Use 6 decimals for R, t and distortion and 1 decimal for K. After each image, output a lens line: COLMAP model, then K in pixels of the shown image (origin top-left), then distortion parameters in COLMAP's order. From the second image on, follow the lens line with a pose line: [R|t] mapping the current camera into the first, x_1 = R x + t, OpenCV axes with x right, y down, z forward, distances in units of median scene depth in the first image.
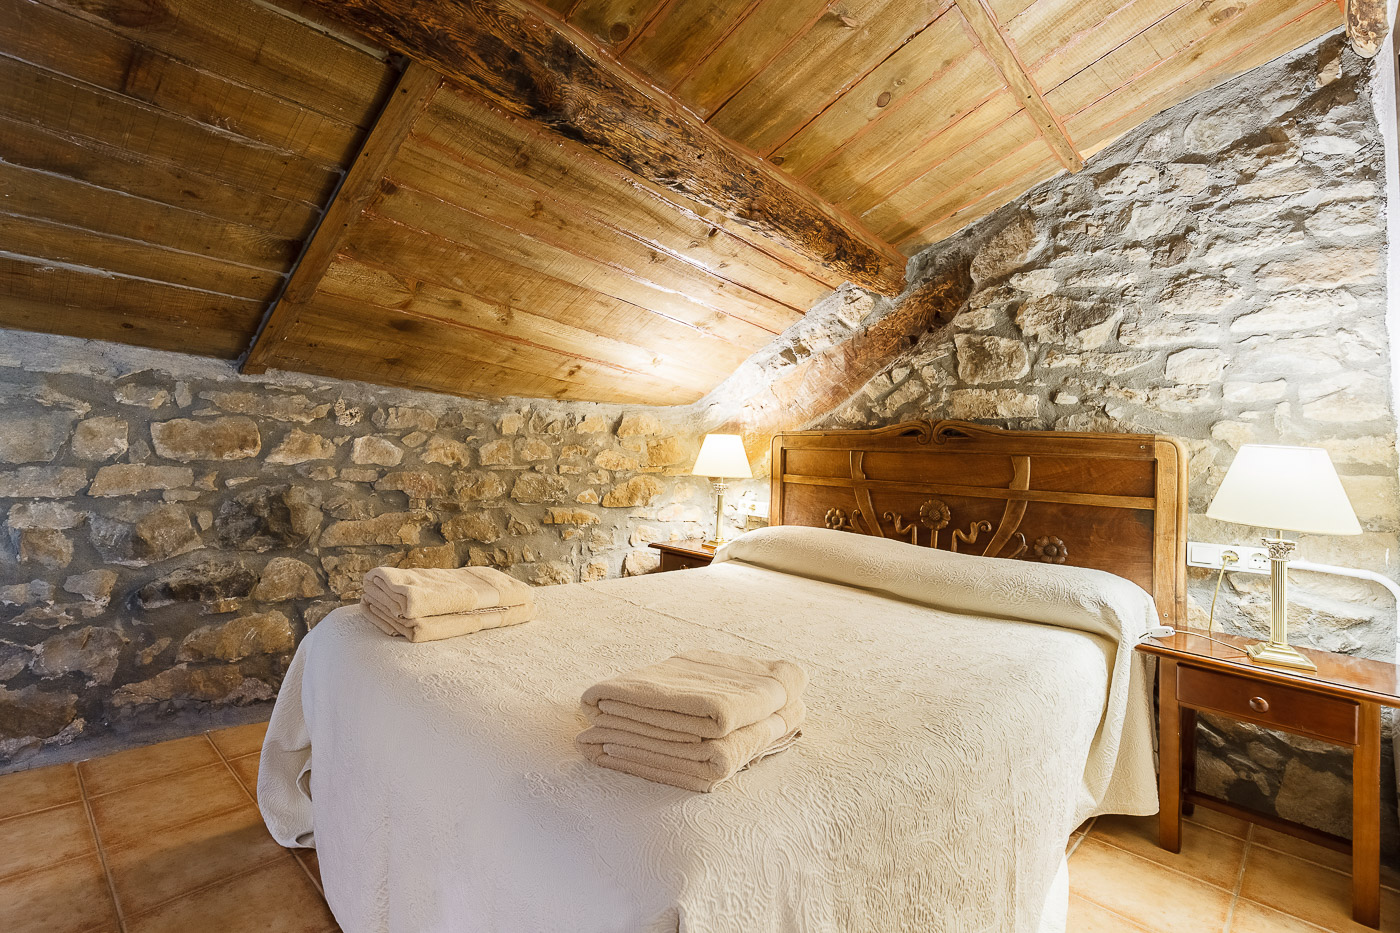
lens RADIAL K [[640.0, 0, 700.6], [0, 640.0, 450.8], [0, 0, 1]] dist [-0.003249, -0.000883]
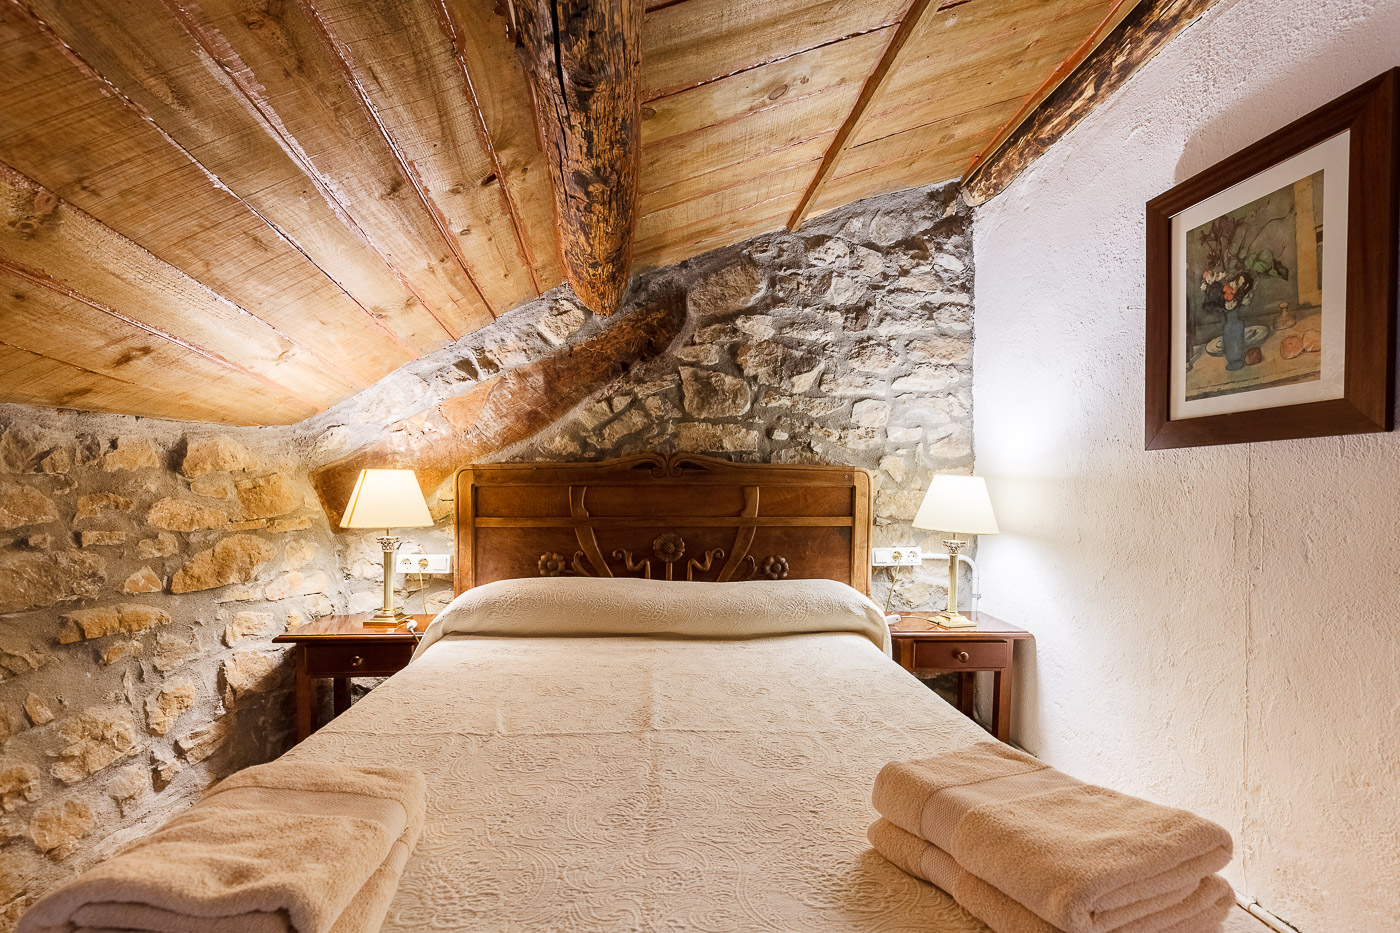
lens RADIAL K [[615.4, 0, 697.0], [0, 615.4, 526.5], [0, 0, 1]] dist [0.002924, -0.000485]
pose [[0.664815, -0.085134, 0.742141, -0.338307], [0.023446, 0.995373, 0.093179, -0.023268], [-0.746640, -0.044546, 0.663735, 0.350363]]
